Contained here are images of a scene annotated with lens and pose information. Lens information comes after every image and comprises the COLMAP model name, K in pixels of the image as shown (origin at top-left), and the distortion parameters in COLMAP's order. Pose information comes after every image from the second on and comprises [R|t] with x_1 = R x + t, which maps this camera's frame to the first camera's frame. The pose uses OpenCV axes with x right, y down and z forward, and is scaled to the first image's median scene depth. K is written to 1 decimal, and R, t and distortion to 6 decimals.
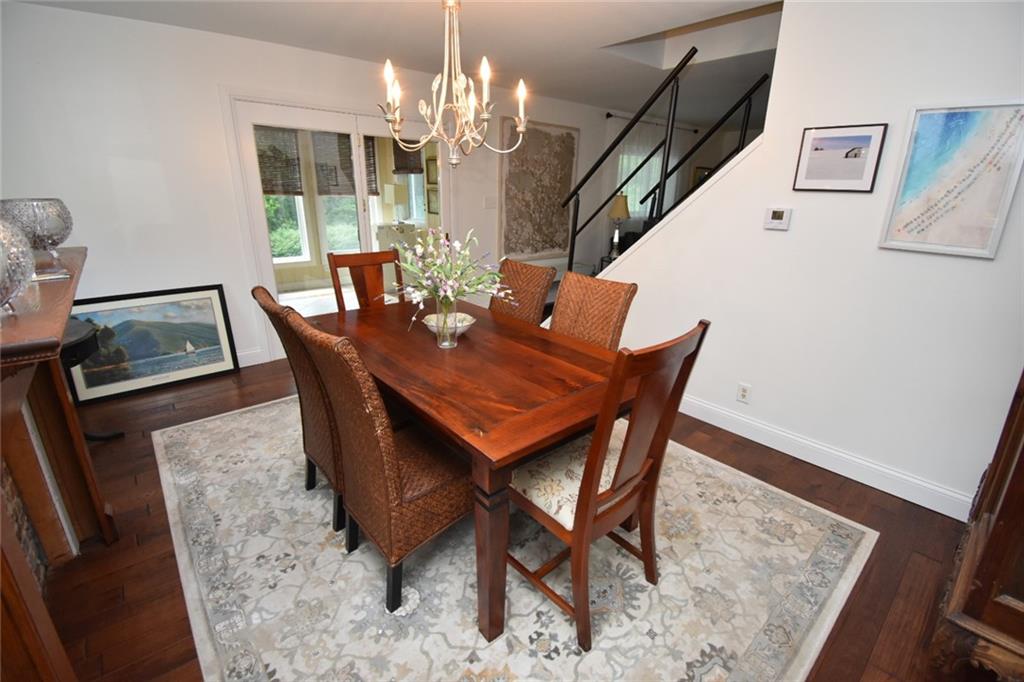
lens RADIAL K [[456.3, 0, 510.2], [0, 456.3, 335.5], [0, 0, 1]] dist [-0.015069, -0.000205]
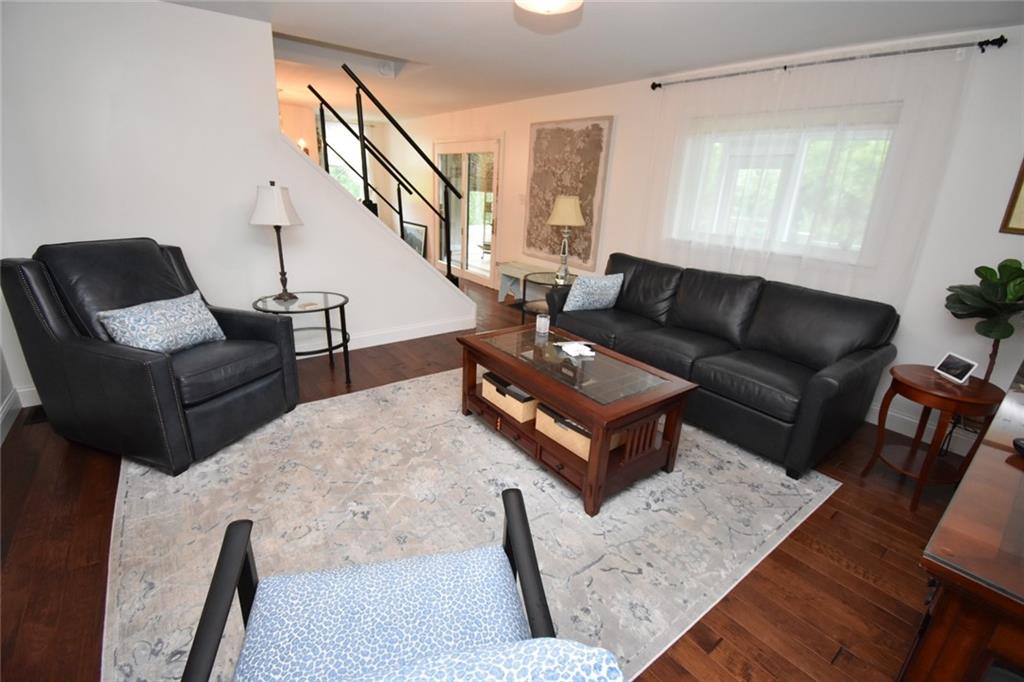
lens RADIAL K [[456.3, 0, 512.0], [0, 456.3, 345.4], [0, 0, 1]] dist [-0.015069, -0.000205]
pose [[-0.053747, 0.308030, -0.949857, 1.088366], [-0.362066, 0.880488, 0.306021, -0.287027], [0.930602, 0.360359, 0.064204, 0.959092]]
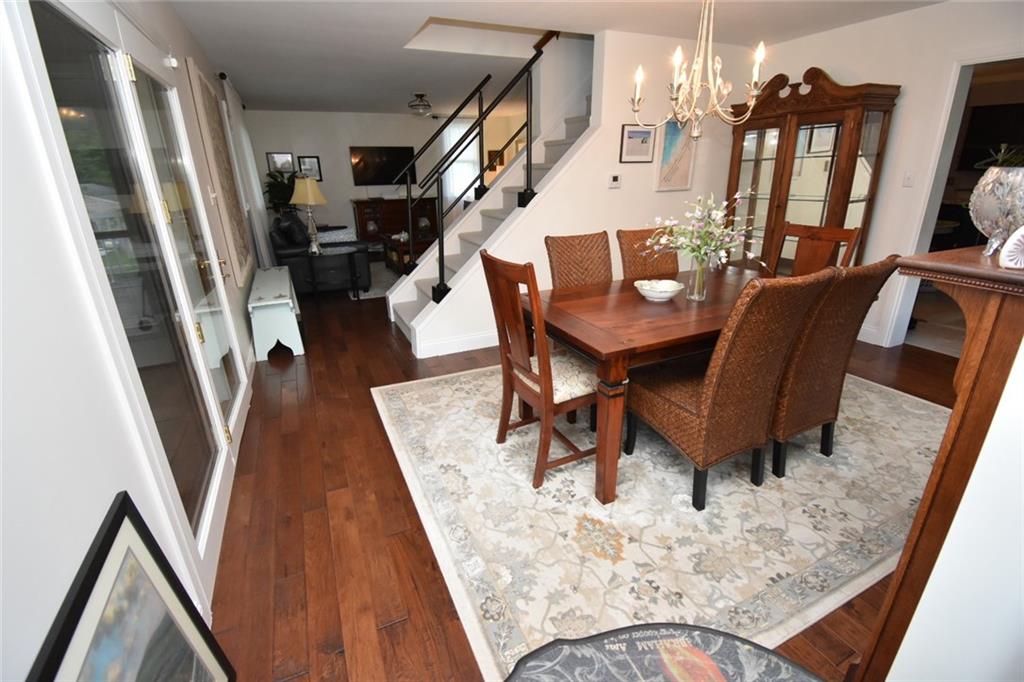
lens RADIAL K [[456.3, 0, 511.7], [0, 456.3, 336.5], [0, 0, 1]] dist [-0.015069, -0.000205]
pose [[0.273893, -0.348275, 0.896486, -1.216233], [0.327928, 0.910091, 0.253372, -0.307436], [-0.904127, 0.224586, 0.363476, 0.939222]]
